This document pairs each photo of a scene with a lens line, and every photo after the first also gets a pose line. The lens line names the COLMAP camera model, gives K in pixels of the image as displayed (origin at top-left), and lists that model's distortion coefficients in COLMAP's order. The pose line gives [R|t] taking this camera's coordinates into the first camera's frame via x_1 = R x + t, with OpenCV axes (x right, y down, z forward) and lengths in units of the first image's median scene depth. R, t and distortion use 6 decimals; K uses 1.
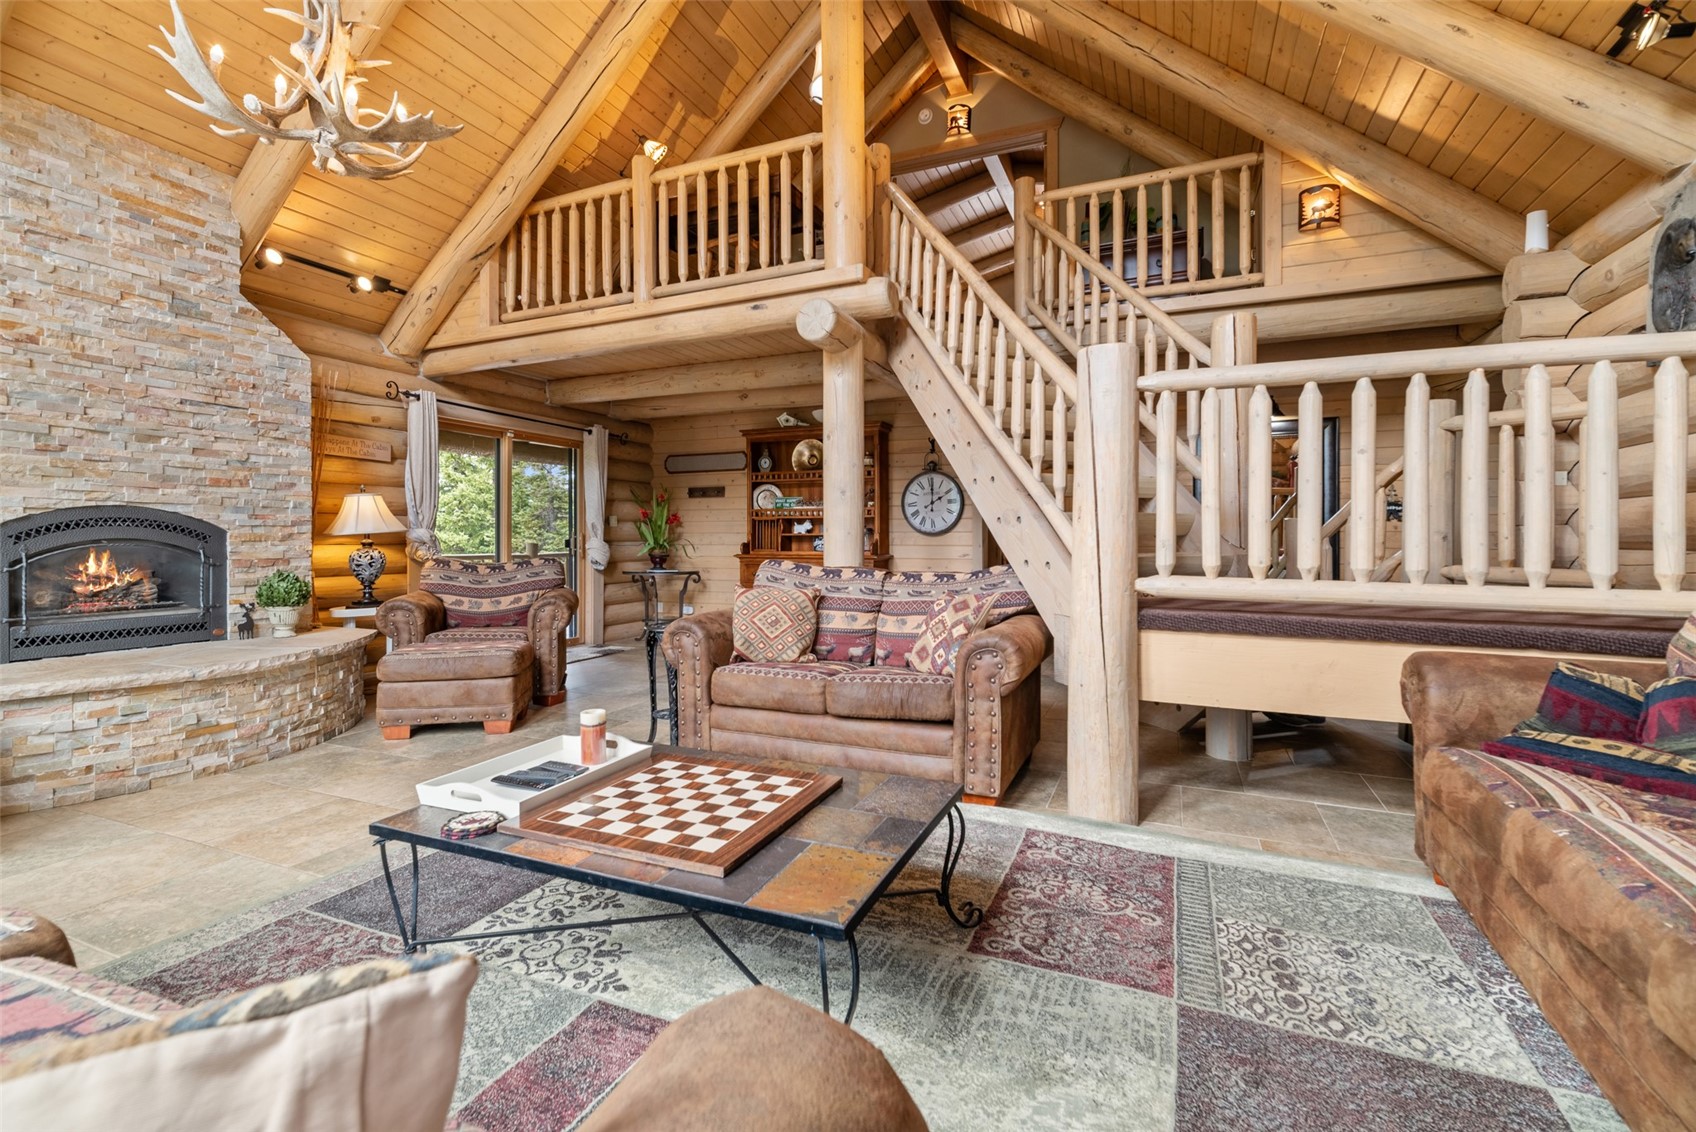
lens RADIAL K [[741.4, 0, 836.1], [0, 741.4, 554.8], [0, 0, 1]] dist [0.002677, 0.000468]
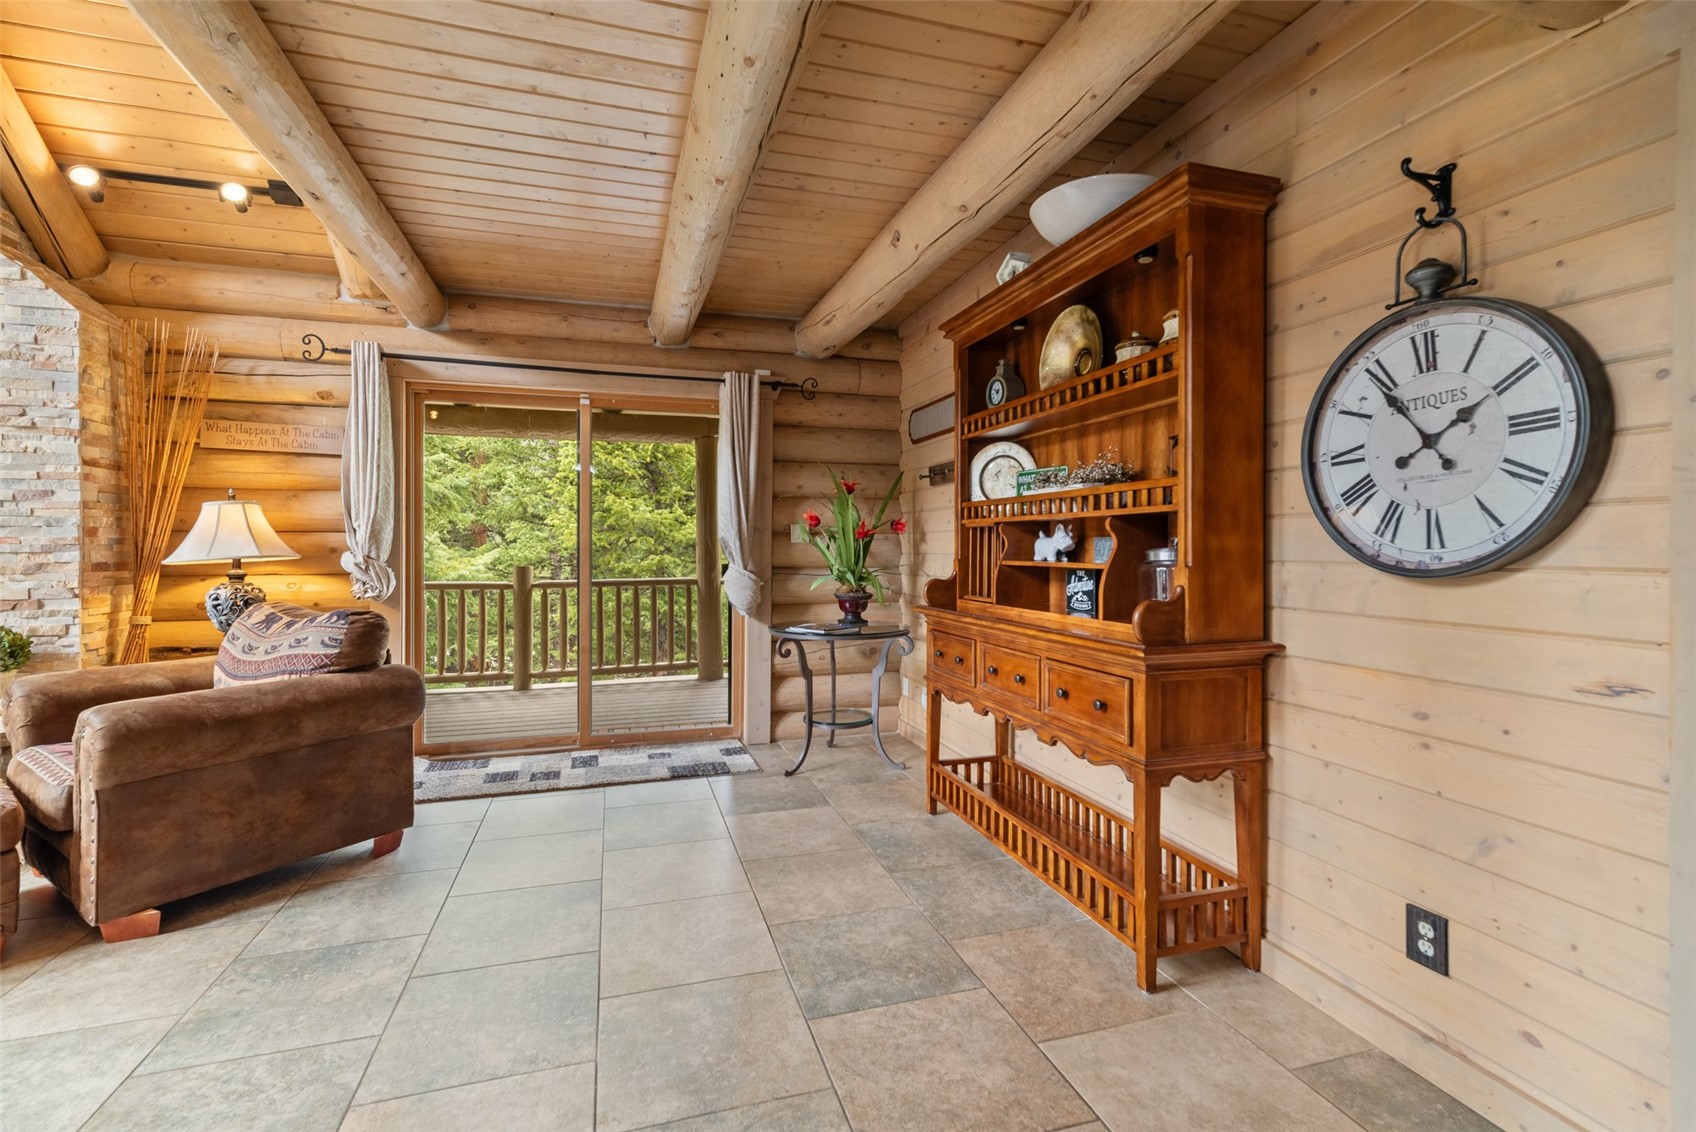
lens RADIAL K [[741.4, 0, 866.0], [0, 741.4, 552.5], [0, 0, 1]] dist [0.002677, 0.000468]
pose [[0.661884, 0.007355, -0.749571, 0.186325], [-0.016574, 0.999851, -0.004824, -0.030817], [0.749423, 0.015617, 0.661907, 0.712607]]
